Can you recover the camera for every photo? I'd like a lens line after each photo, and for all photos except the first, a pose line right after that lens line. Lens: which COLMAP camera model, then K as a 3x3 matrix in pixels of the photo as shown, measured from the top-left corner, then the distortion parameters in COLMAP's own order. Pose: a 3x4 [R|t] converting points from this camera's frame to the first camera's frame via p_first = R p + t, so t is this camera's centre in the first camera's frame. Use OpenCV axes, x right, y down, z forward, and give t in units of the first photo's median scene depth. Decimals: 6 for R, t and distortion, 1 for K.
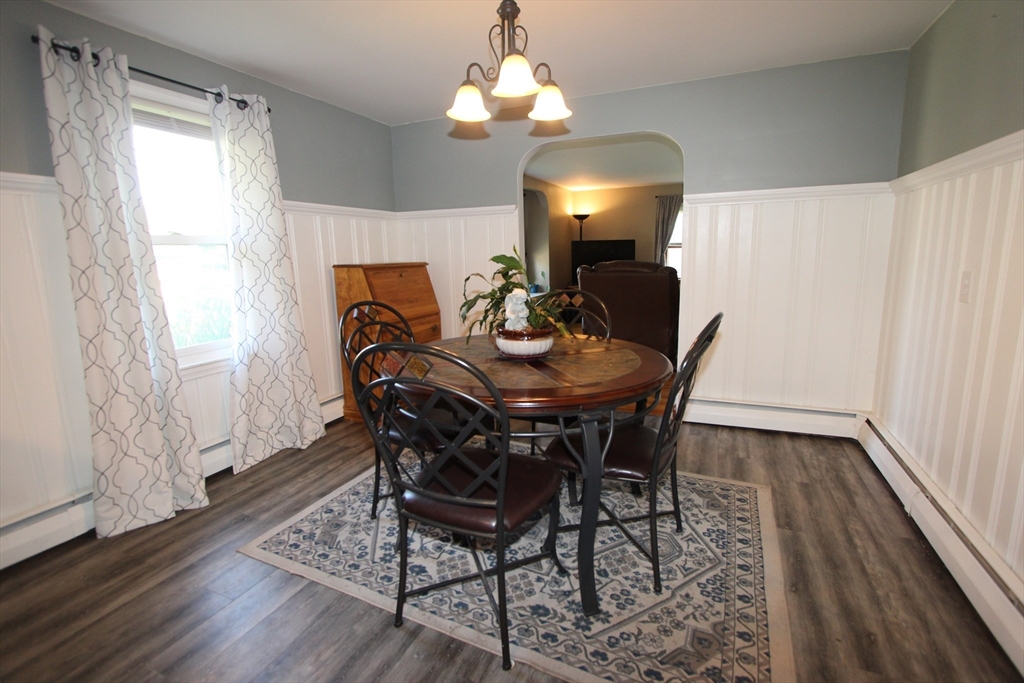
lens RADIAL K [[468.4, 0, 508.4], [0, 468.4, 337.6], [0, 0, 1]] dist [-0.012343, 0.001065]
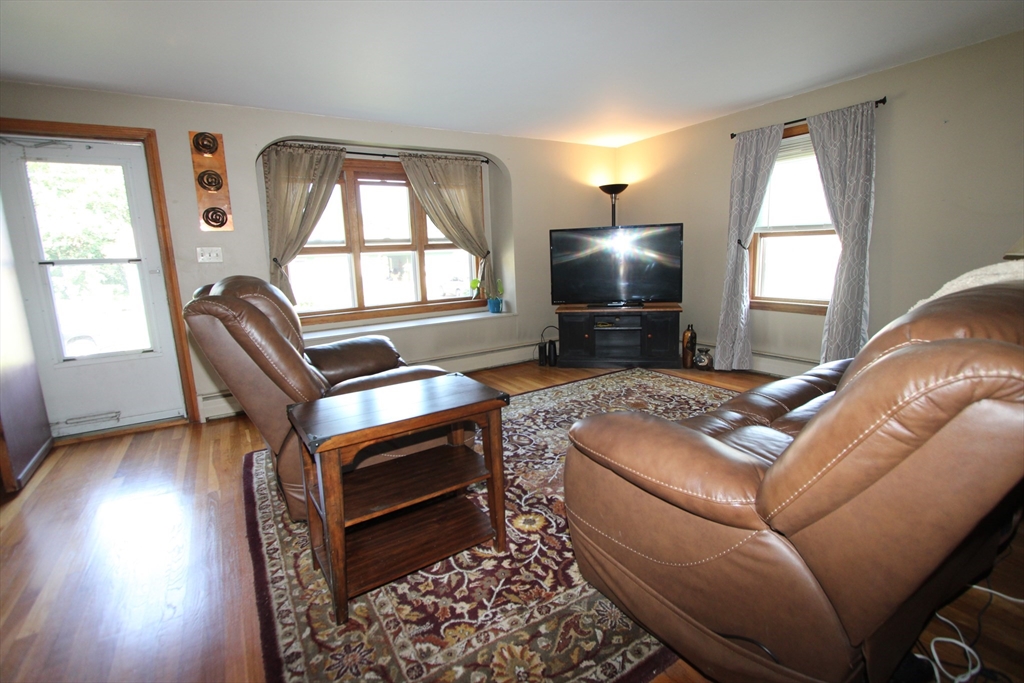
lens RADIAL K [[468.4, 0, 518.8], [0, 468.4, 337.2], [0, 0, 1]] dist [-0.012343, 0.001065]
pose [[0.835916, 0.093688, -0.540802, 0.396907], [-0.083130, 0.995568, 0.043977, -0.087431], [0.542525, 0.008196, 0.840000, 0.441638]]
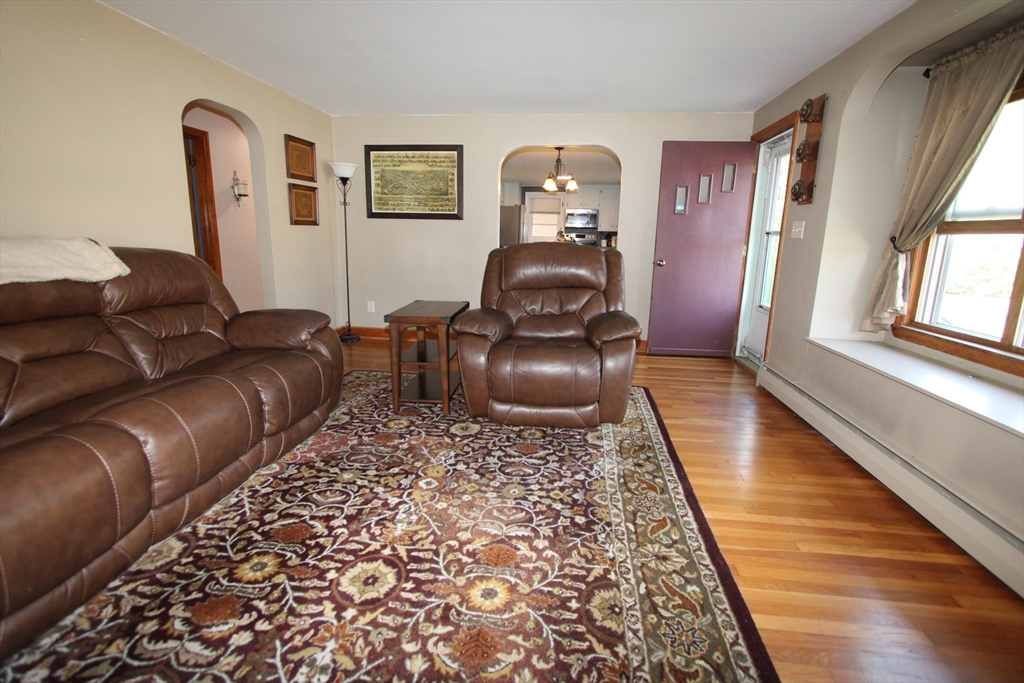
lens RADIAL K [[468.4, 0, 514.3], [0, 468.4, 337.2], [0, 0, 1]] dist [-0.012343, 0.001065]
pose [[-0.954627, 0.070311, -0.289385, 0.295698], [-0.048912, 0.921516, 0.385248, -0.173593], [0.293760, 0.381923, -0.876265, 0.936748]]
